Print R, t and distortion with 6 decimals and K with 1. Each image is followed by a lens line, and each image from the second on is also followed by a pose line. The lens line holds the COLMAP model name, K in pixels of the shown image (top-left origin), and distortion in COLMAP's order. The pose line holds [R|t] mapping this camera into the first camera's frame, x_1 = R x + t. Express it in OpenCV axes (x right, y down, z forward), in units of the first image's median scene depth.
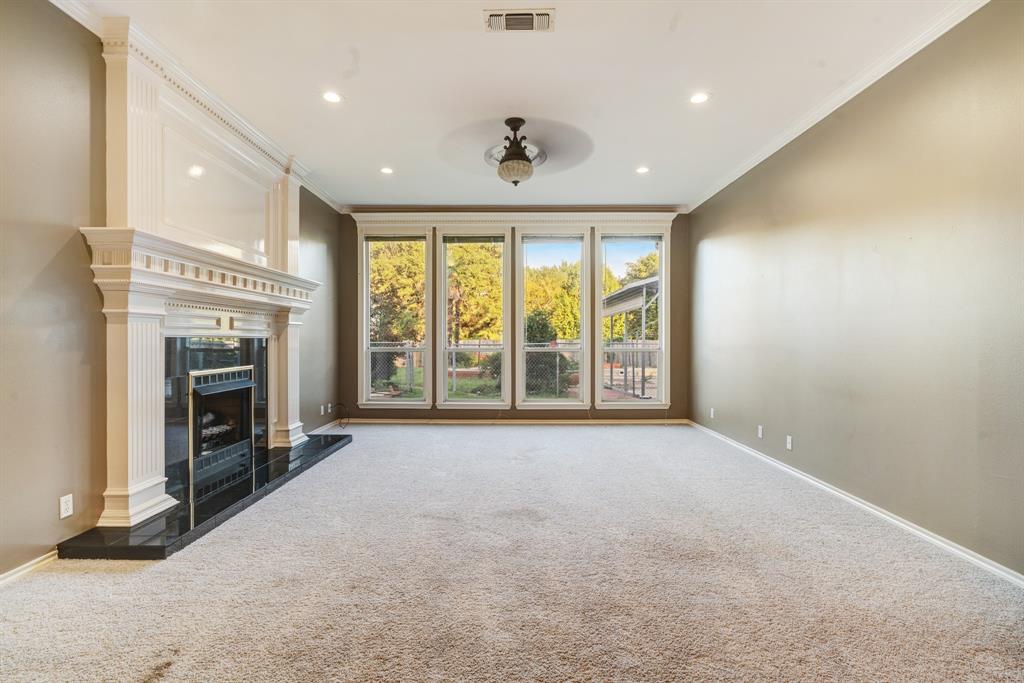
lens RADIAL K [[483.7, 0, 500.8], [0, 483.7, 339.5], [0, 0, 1]] dist [-0.002533, 0.000234]
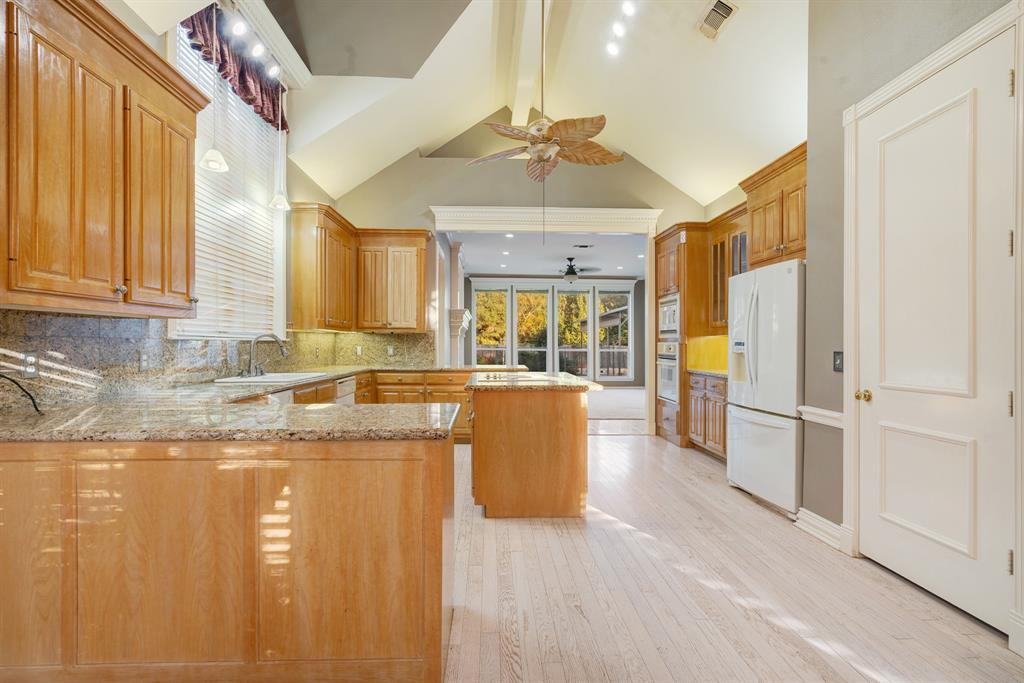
lens RADIAL K [[483.7, 0, 500.8], [0, 483.7, 339.5], [0, 0, 1]] dist [-0.002533, 0.000234]
pose [[0.998543, 0.003342, 0.053849, -0.465124], [-0.002806, 0.999946, -0.010020, 0.000546], [-0.053880, 0.009855, 0.998499, -1.471849]]
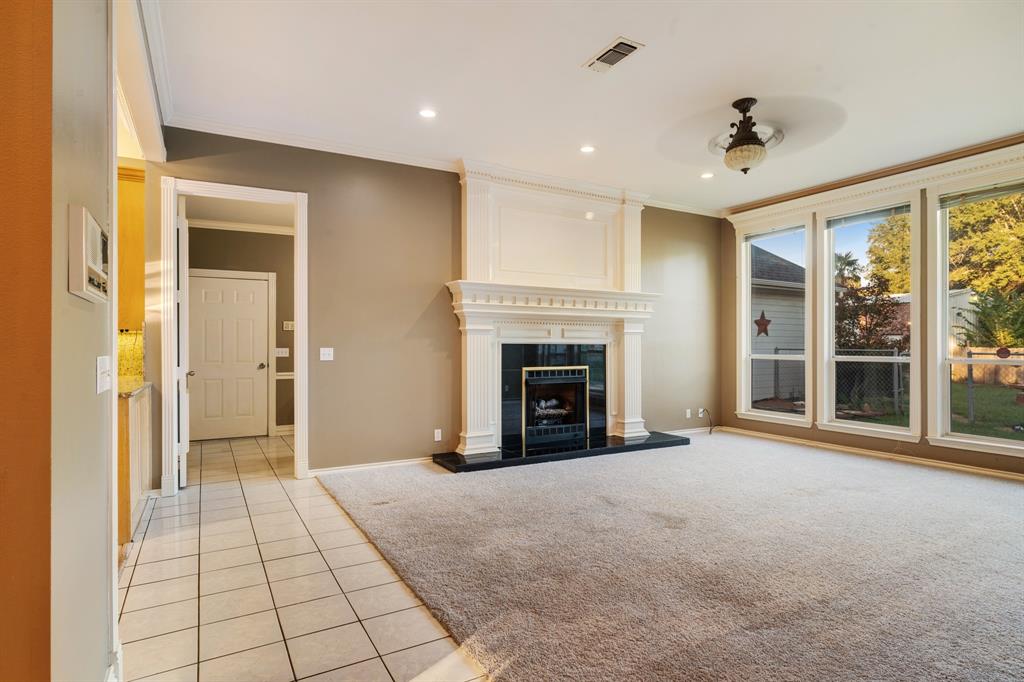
lens RADIAL K [[537.7, 0, 511.5], [0, 537.7, 344.6], [0, 0, 1]] dist [-0.003016, 0.000013]
pose [[0.514355, -0.001267, -0.857577, 0.643482], [-0.001563, 0.999996, -0.002415, 0.001485], [0.857576, 0.002583, 0.514351, 0.115125]]
